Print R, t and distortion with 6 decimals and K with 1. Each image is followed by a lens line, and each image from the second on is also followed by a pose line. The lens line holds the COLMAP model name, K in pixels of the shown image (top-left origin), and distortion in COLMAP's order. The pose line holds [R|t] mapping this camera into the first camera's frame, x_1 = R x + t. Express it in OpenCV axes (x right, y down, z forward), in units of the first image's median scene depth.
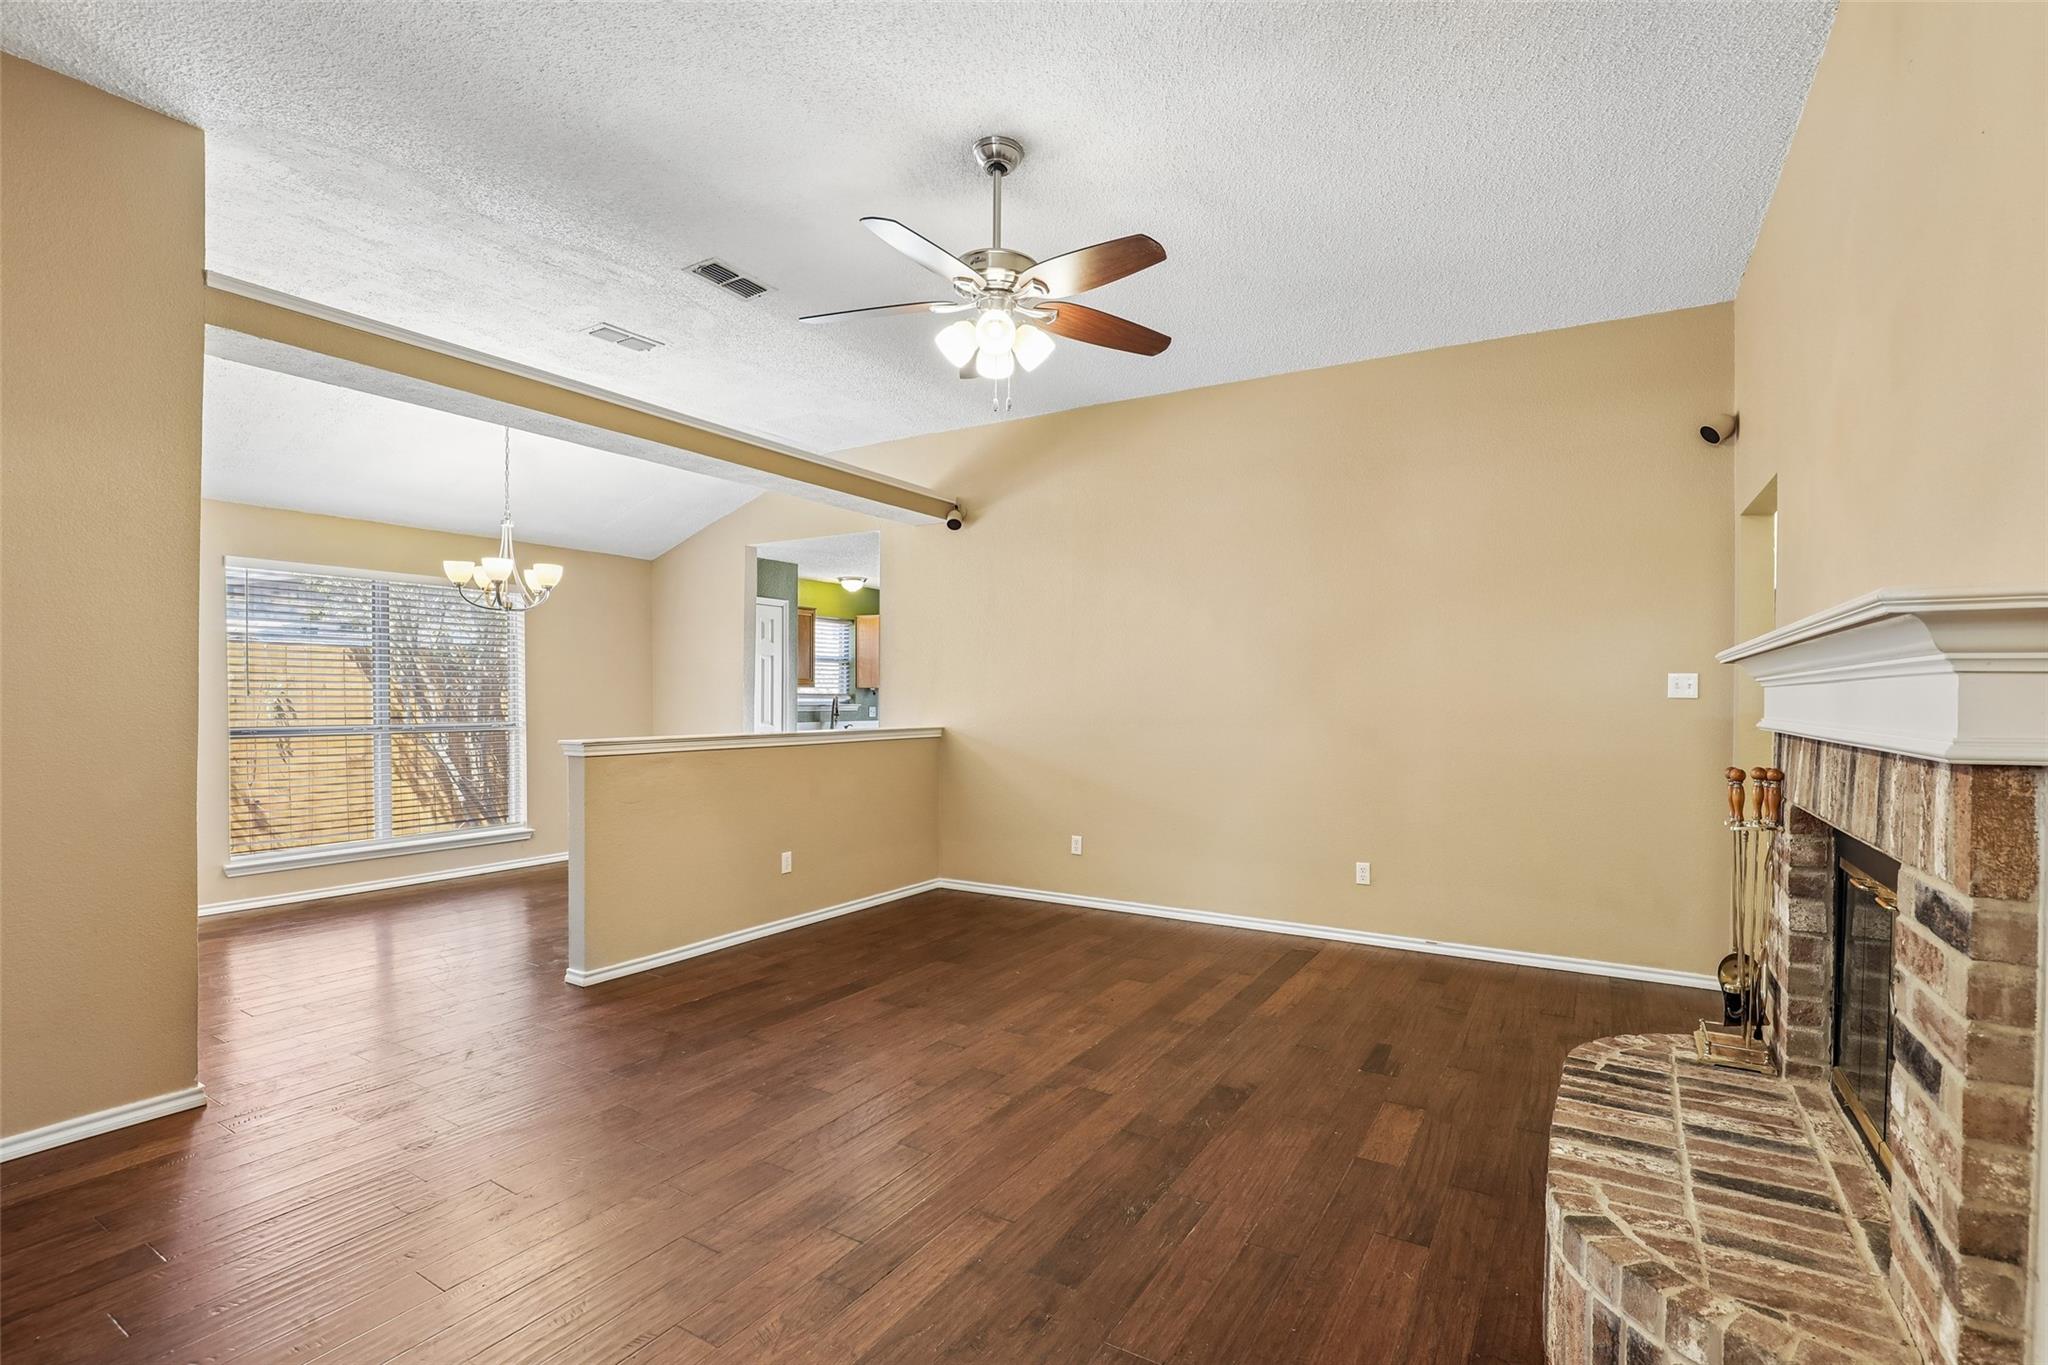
lens RADIAL K [[952.1, 0, 1028.7], [0, 952.1, 685.1], [0, 0, 1]] dist [-0.044064, 0.008449]
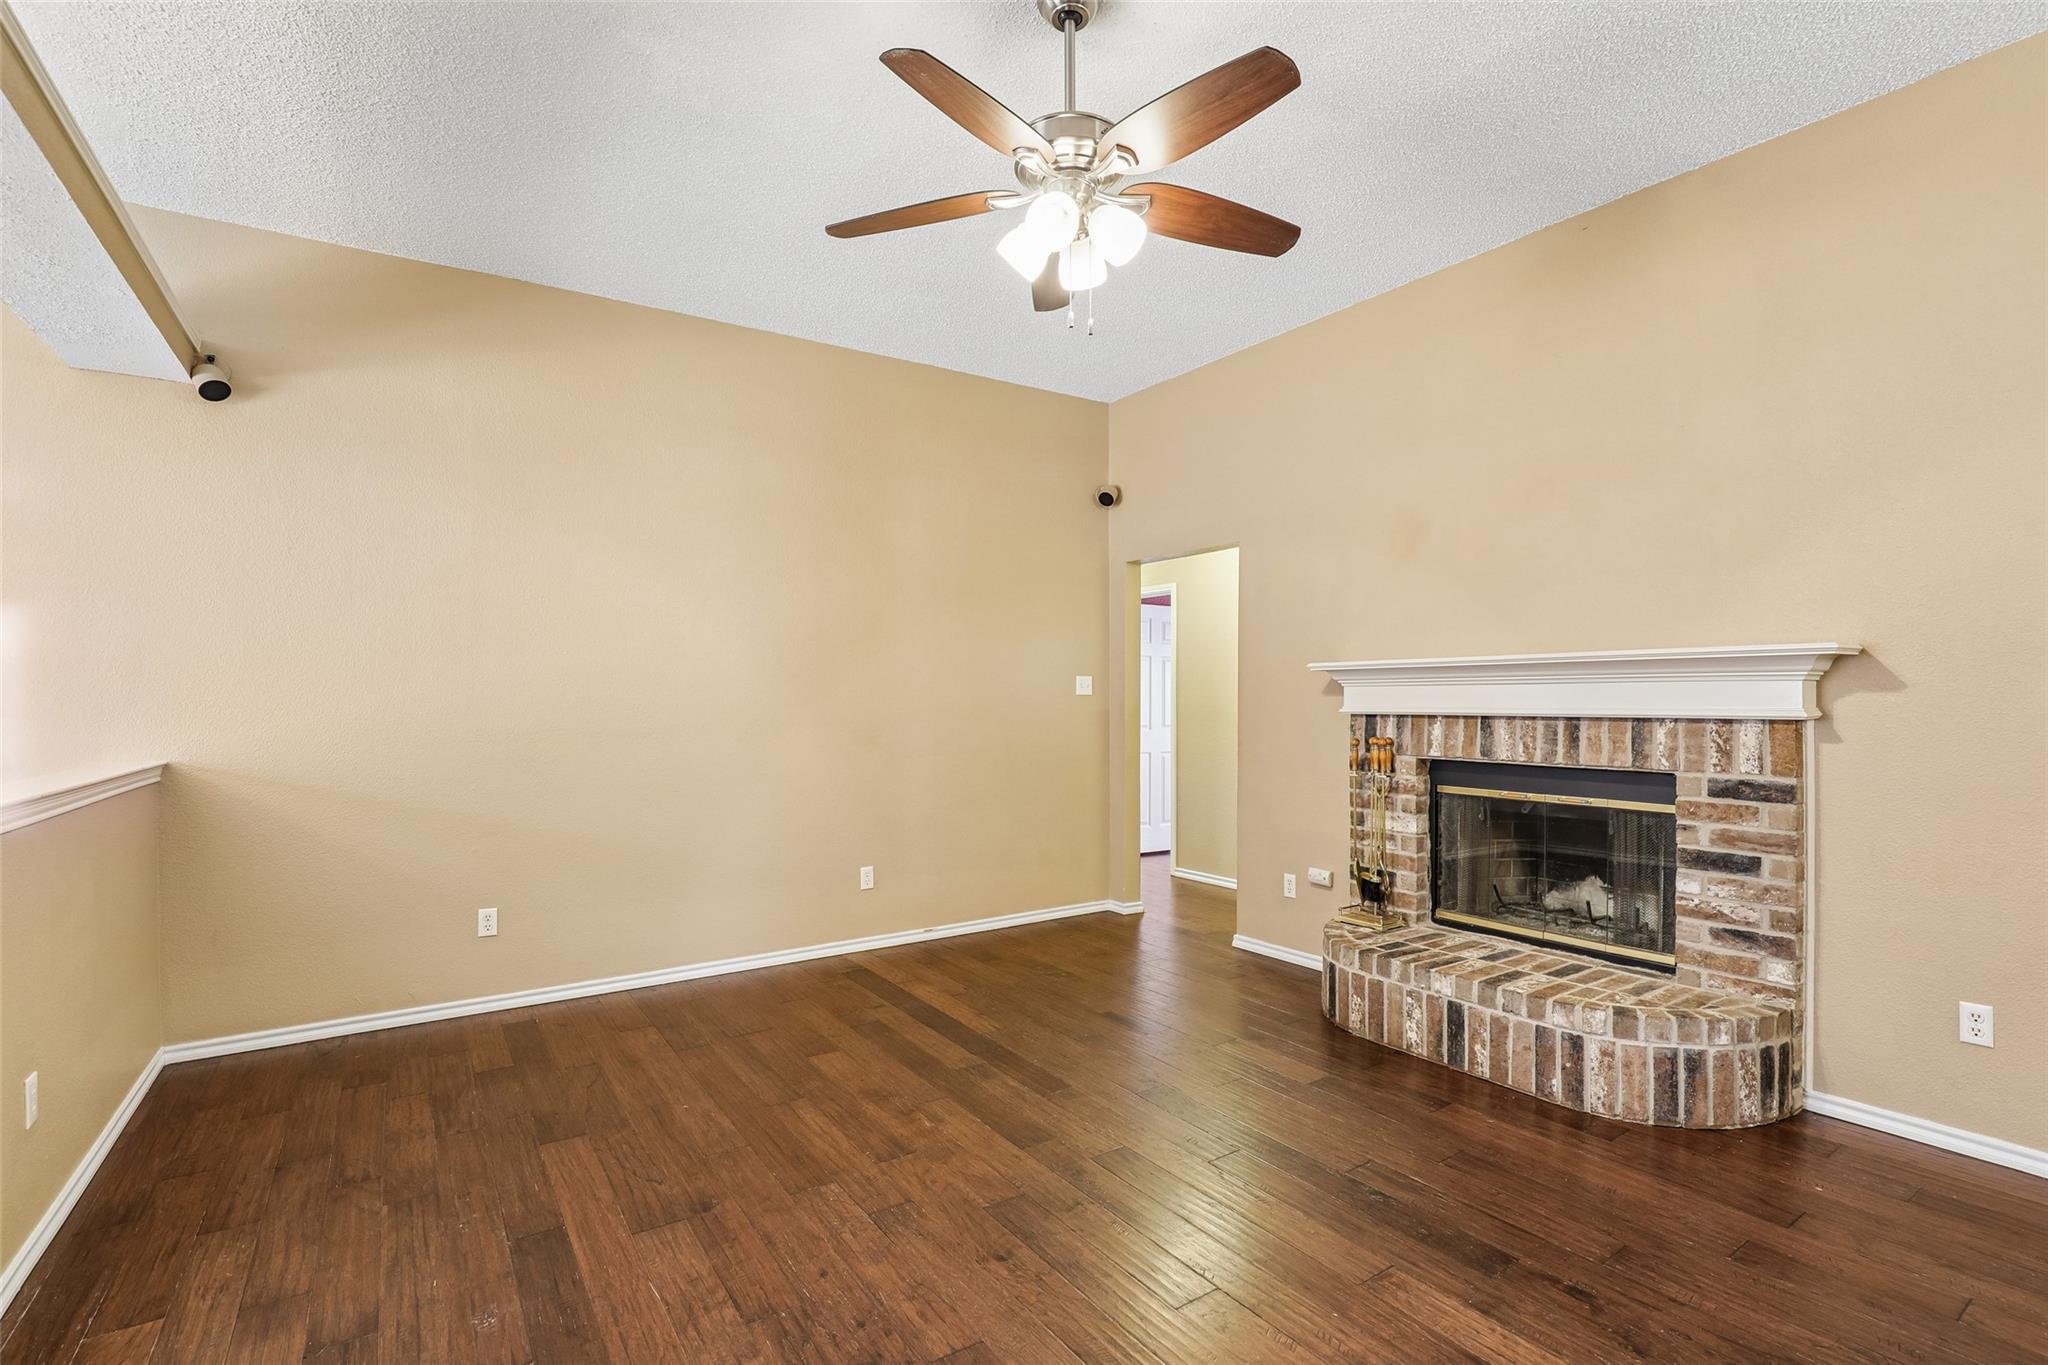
lens RADIAL K [[944.2, 0, 1032.3], [0, 944.2, 694.6], [0, 0, 1]] dist [-0.032160, 0.000752]
pose [[0.412367, -0.008046, 0.910982, -0.744363], [-0.000069, 0.999961, 0.008863, 0.001466], [-0.911018, -0.003718, 0.412350, 0.713872]]
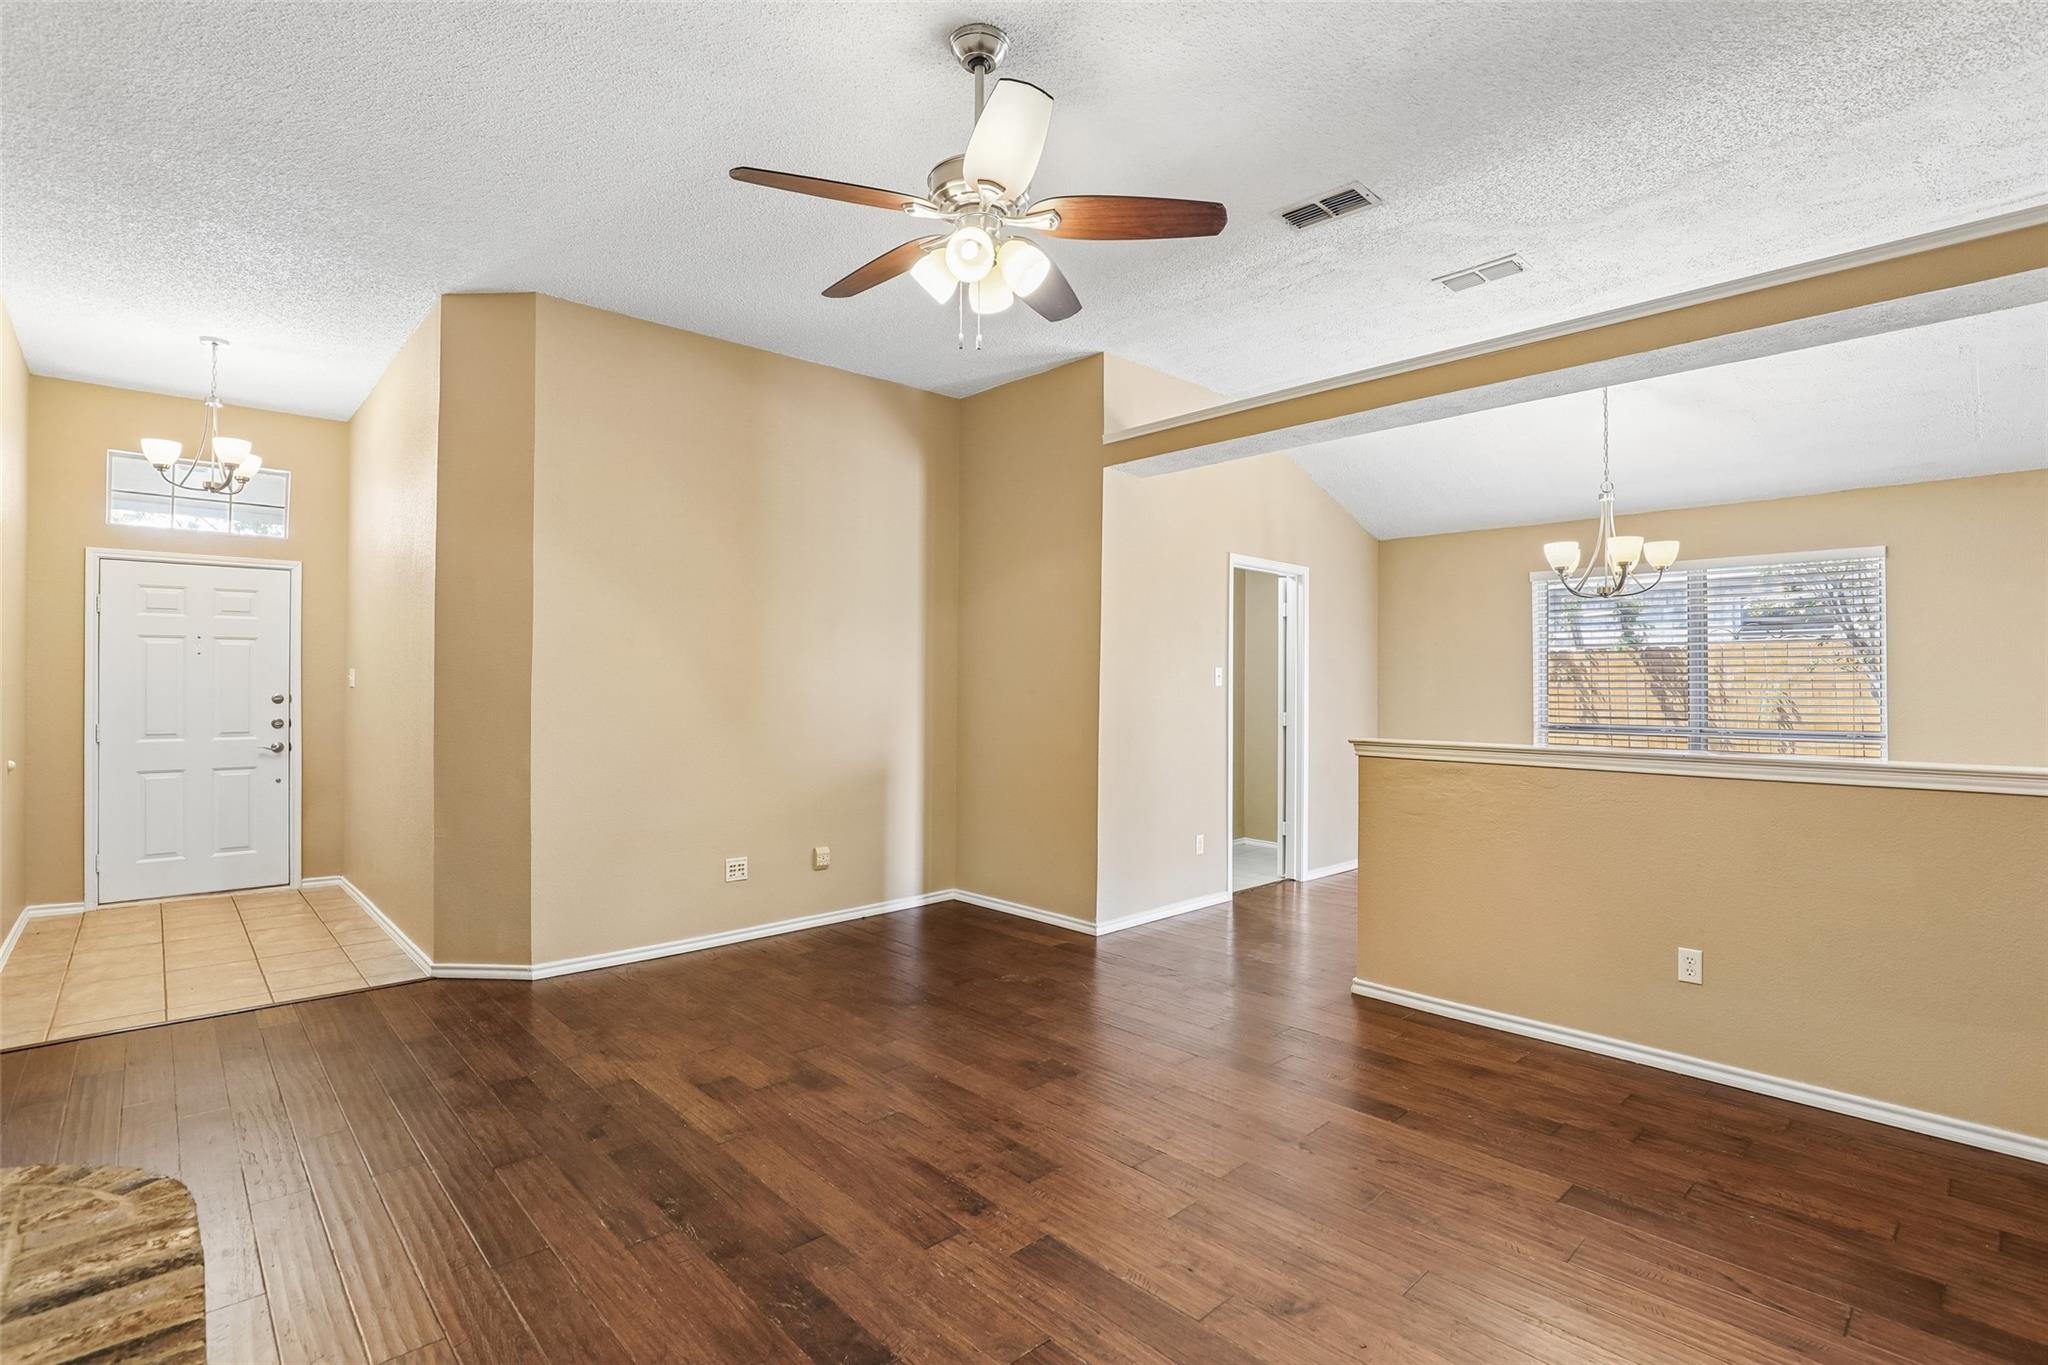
lens RADIAL K [[952.1, 0, 1028.7], [0, 952.1, 685.1], [0, 0, 1]] dist [-0.044064, 0.008449]
pose [[-0.265799, -0.008761, -0.963989, 0.753481], [0.004256, 0.999938, -0.010261, 0.014857], [0.964019, -0.006830, -0.265745, 1.263950]]
